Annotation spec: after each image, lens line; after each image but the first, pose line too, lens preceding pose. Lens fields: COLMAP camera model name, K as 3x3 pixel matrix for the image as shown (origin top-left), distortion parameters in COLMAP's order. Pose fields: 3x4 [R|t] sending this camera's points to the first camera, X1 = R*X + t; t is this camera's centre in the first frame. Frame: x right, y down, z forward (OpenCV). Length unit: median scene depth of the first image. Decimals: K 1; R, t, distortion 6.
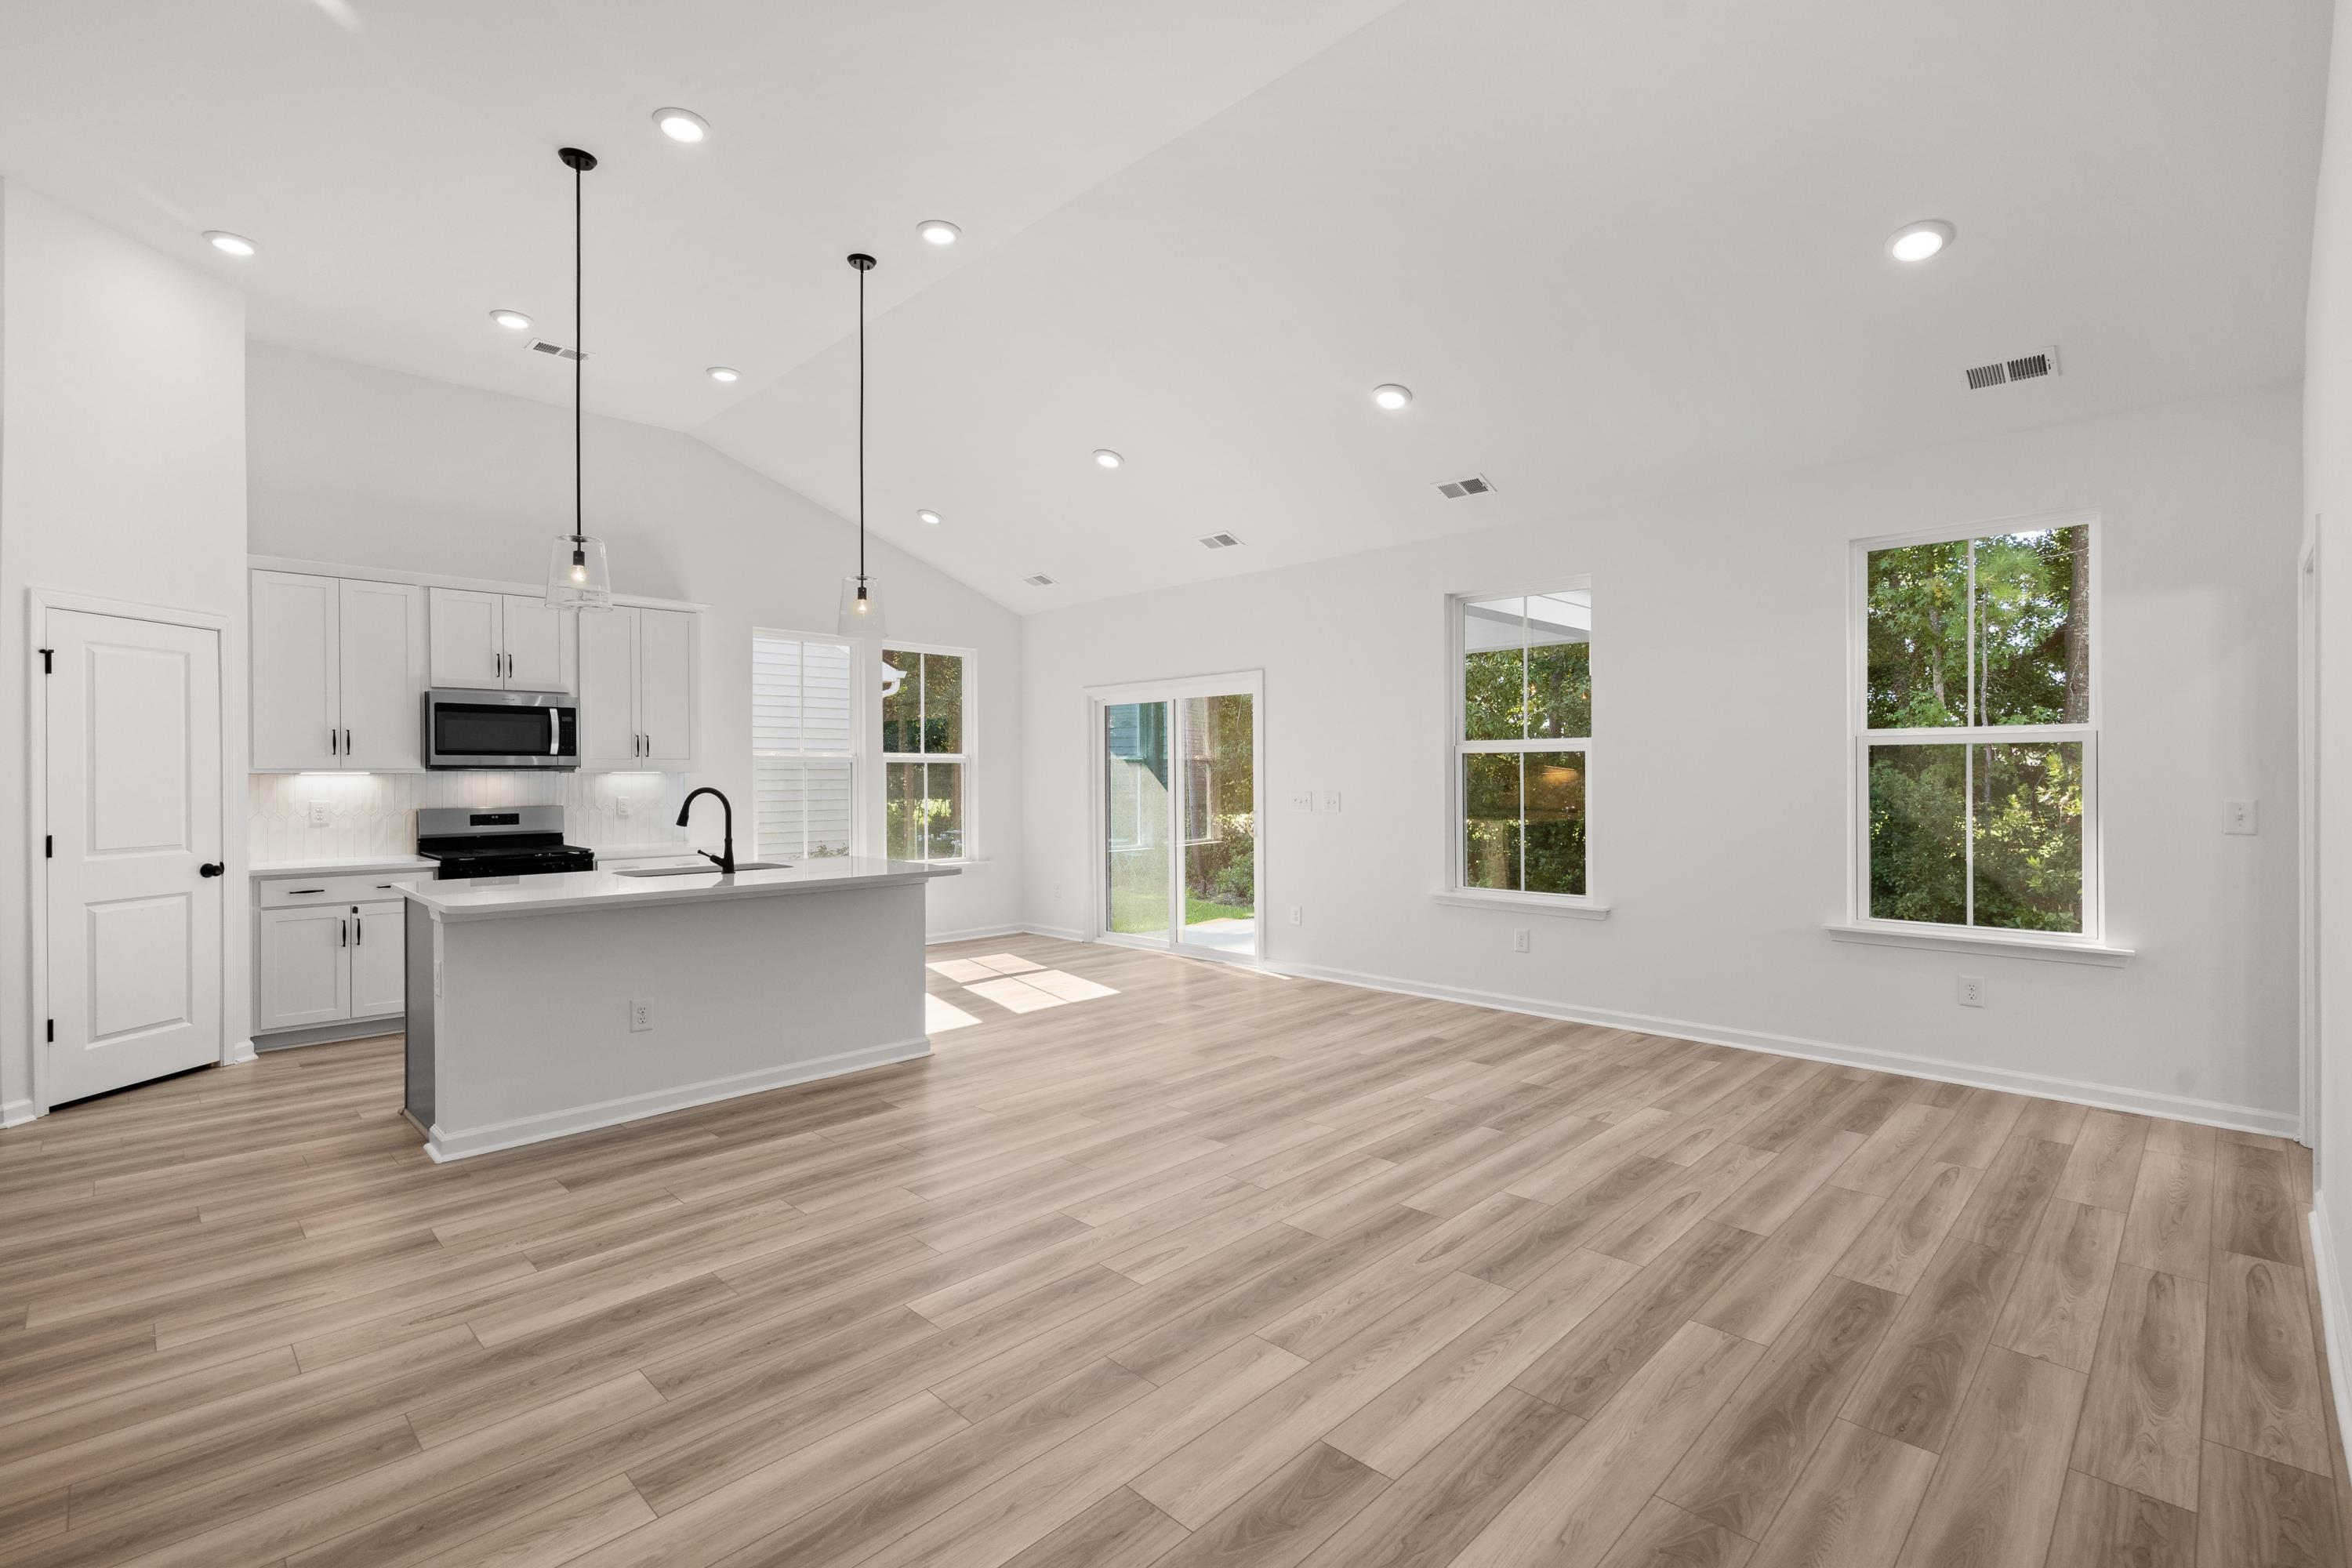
lens RADIAL K [[1072.4, 0, 1172.9], [0, 1072.4, 780.3], [0, 0, 1]] dist [-0.004839, 0.000294]
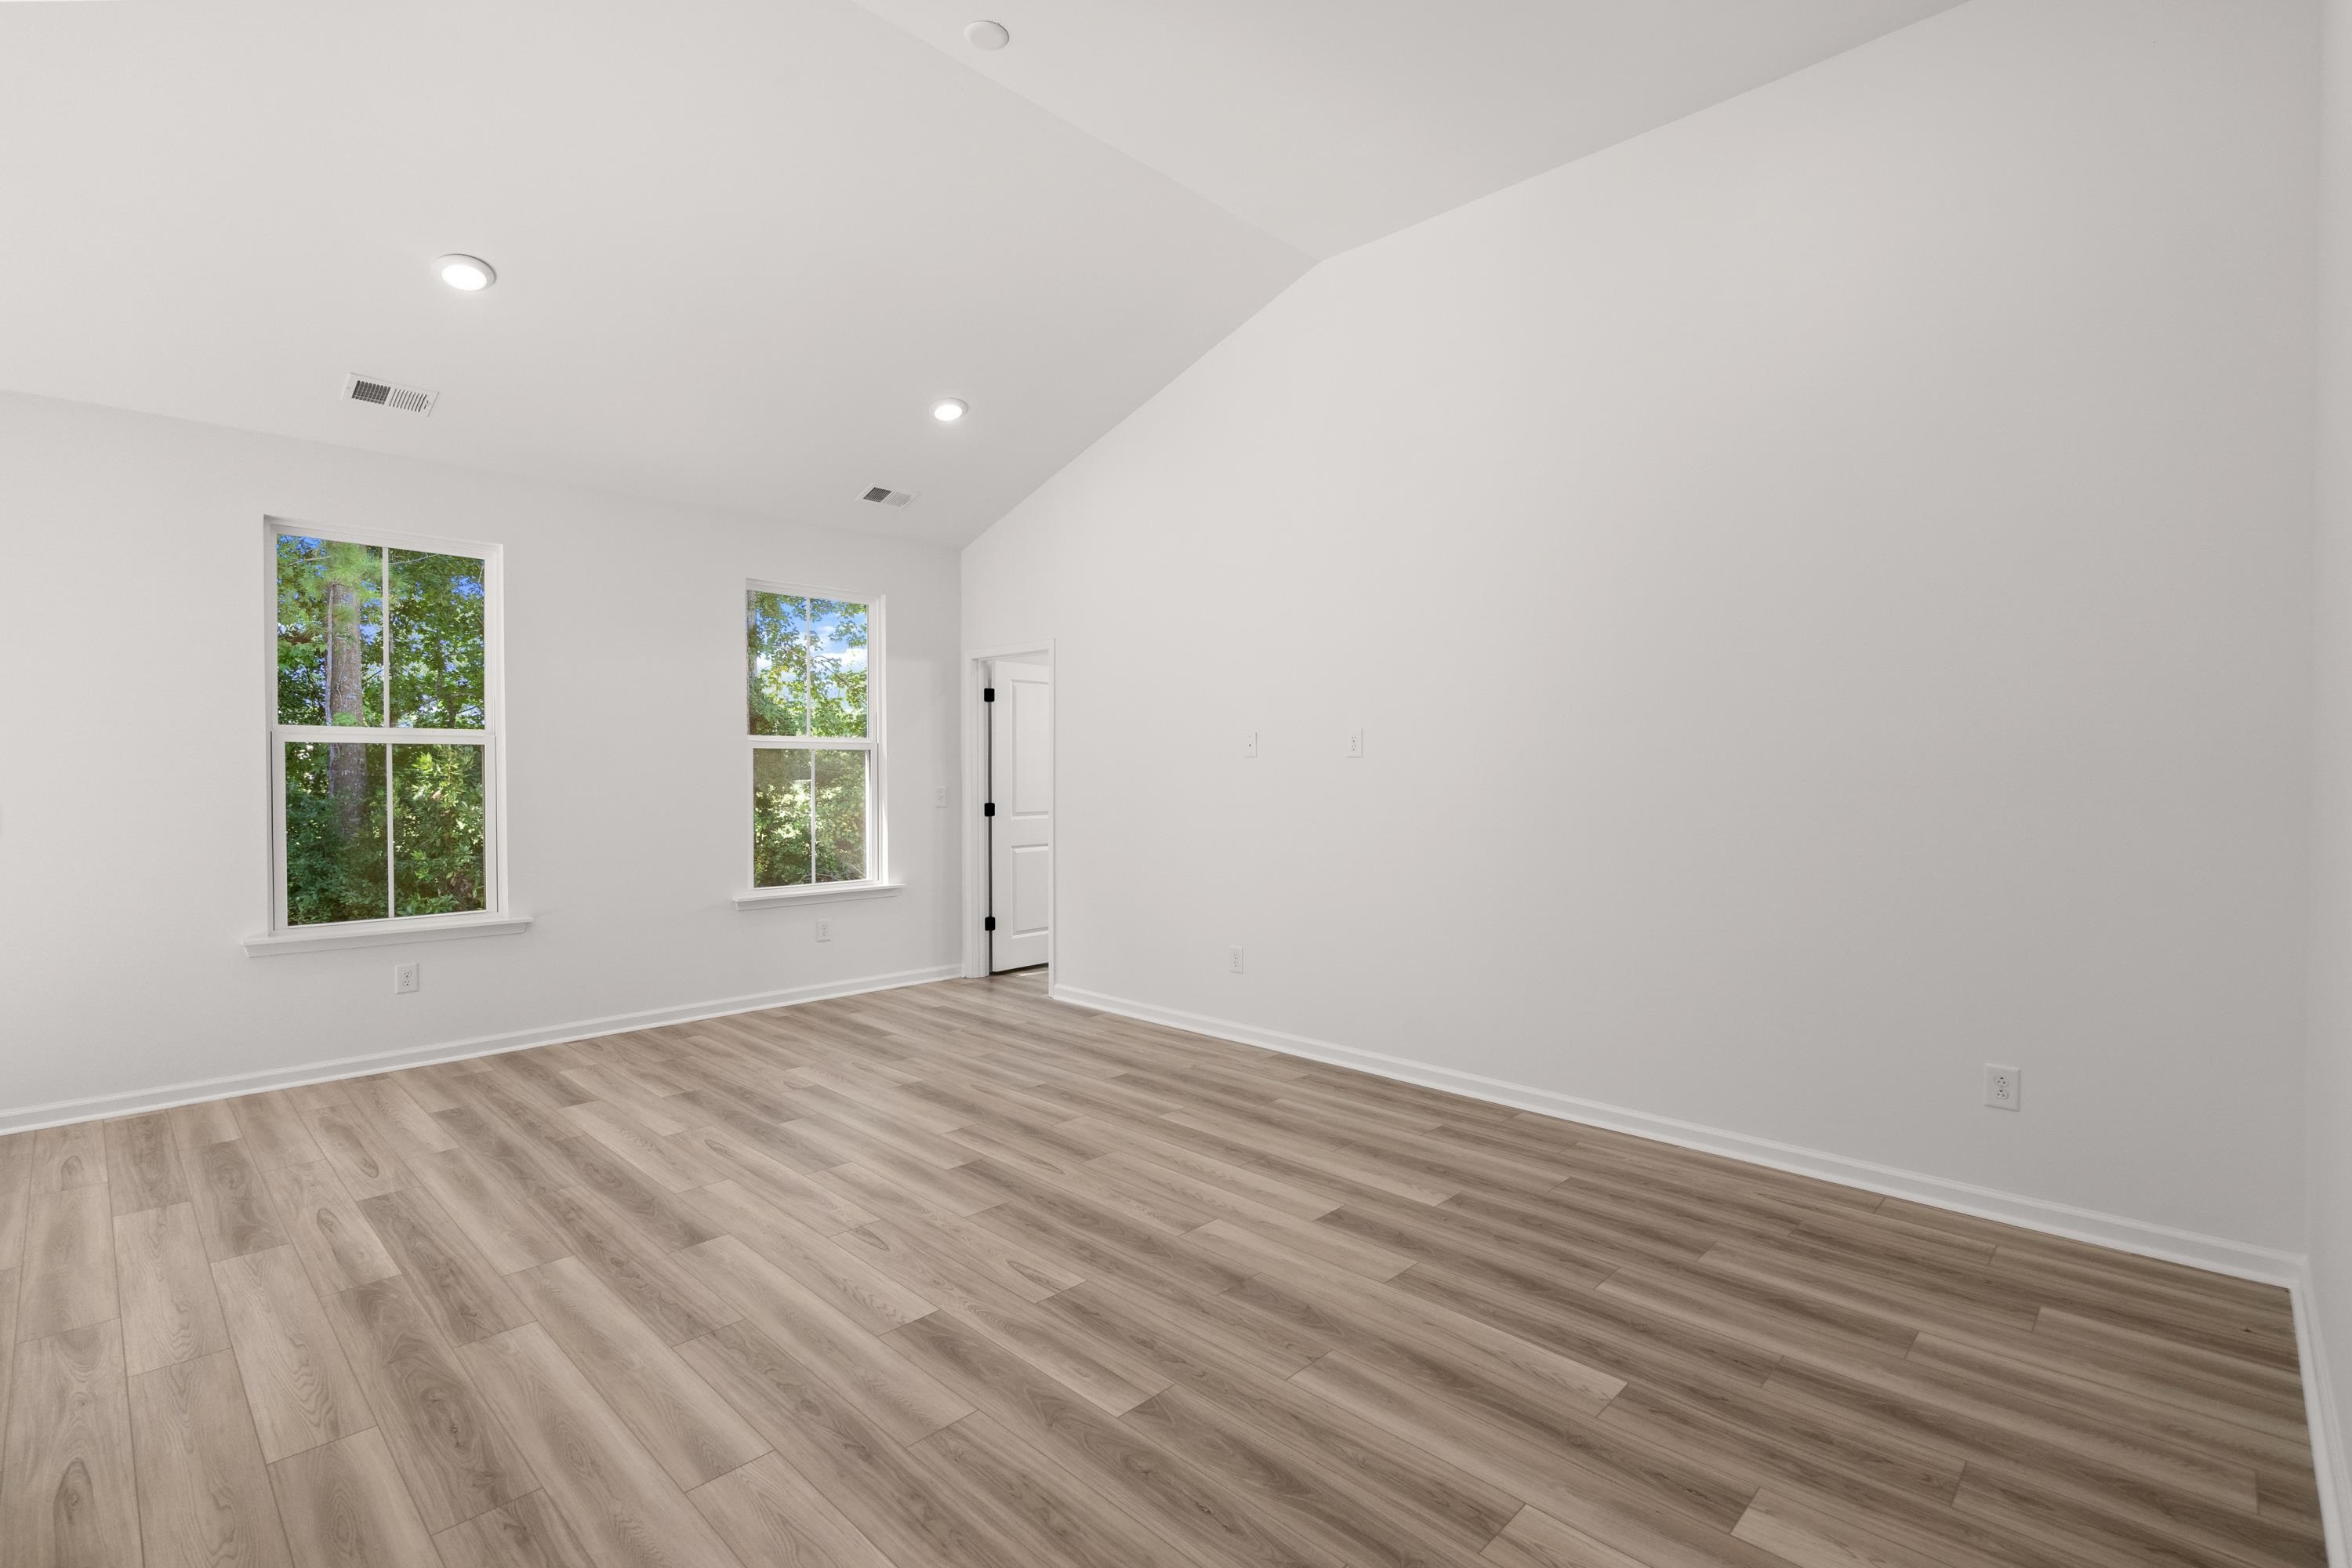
lens RADIAL K [[1072.4, 0, 1171.2], [0, 1072.4, 785.3], [0, 0, 1]] dist [-0.004839, 0.000294]
pose [[-0.010760, -0.012756, 0.999861, -0.659073], [0.005423, 0.999903, 0.012815, -0.003721], [-0.999927, 0.005560, -0.010689, 0.596131]]
